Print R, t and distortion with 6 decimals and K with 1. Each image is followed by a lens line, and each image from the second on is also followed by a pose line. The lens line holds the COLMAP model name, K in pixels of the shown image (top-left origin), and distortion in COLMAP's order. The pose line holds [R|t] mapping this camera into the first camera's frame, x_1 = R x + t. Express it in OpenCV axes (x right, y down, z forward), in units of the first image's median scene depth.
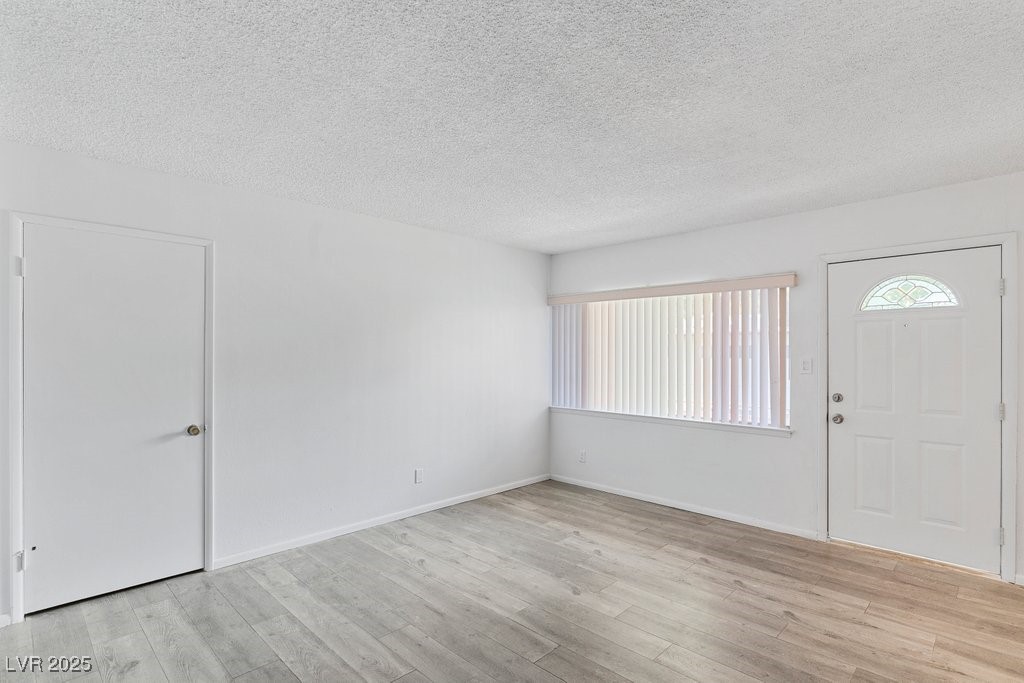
lens RADIAL K [[504.2, 0, 512.0], [0, 504.2, 341.5], [0, 0, 1]] dist [-0.001854, -0.000581]
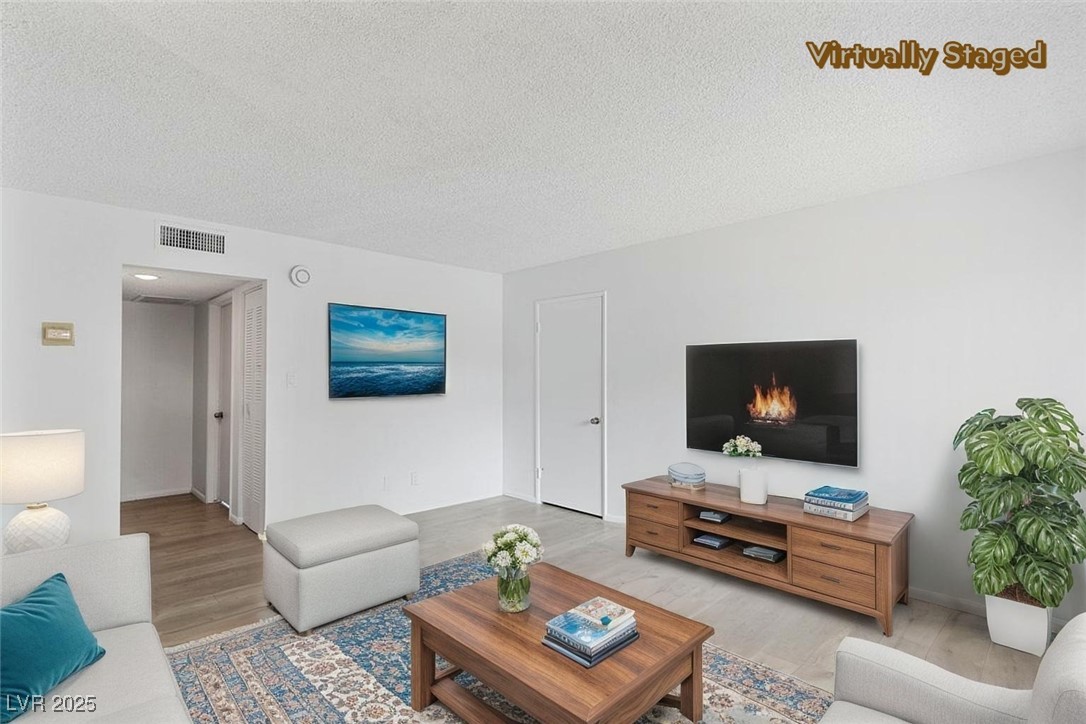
lens RADIAL K [[534.7, 0, 543.0], [0, 534.7, 362.0], [0, 0, 1]] dist [-0.001854, -0.000581]
pose [[-0.015608, -0.020139, -0.999675, 0.979528], [0.025686, 0.999459, -0.020535, 0.029278], [0.999548, -0.025998, -0.015082, 0.886888]]
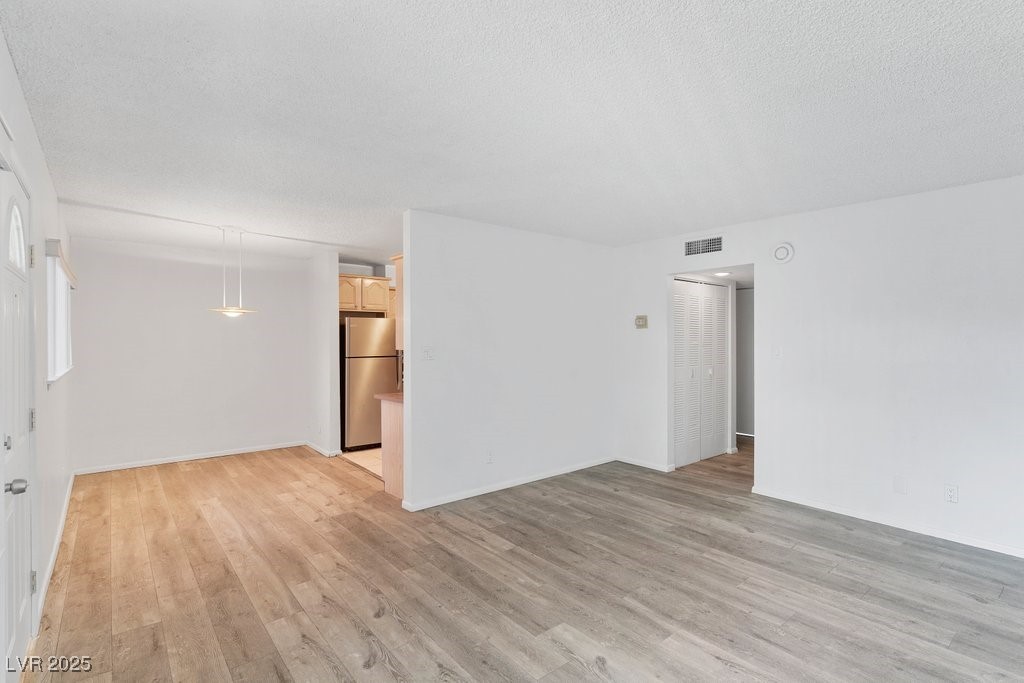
lens RADIAL K [[498.5, 0, 508.2], [0, 498.5, 342.1], [0, 0, 1]] dist [-0.001059, -0.000024]
pose [[-0.993073, -0.001589, 0.117489, 0.170945], [-0.004140, 0.999761, -0.021470, 0.035531], [-0.117427, -0.021808, -0.992842, 1.689874]]
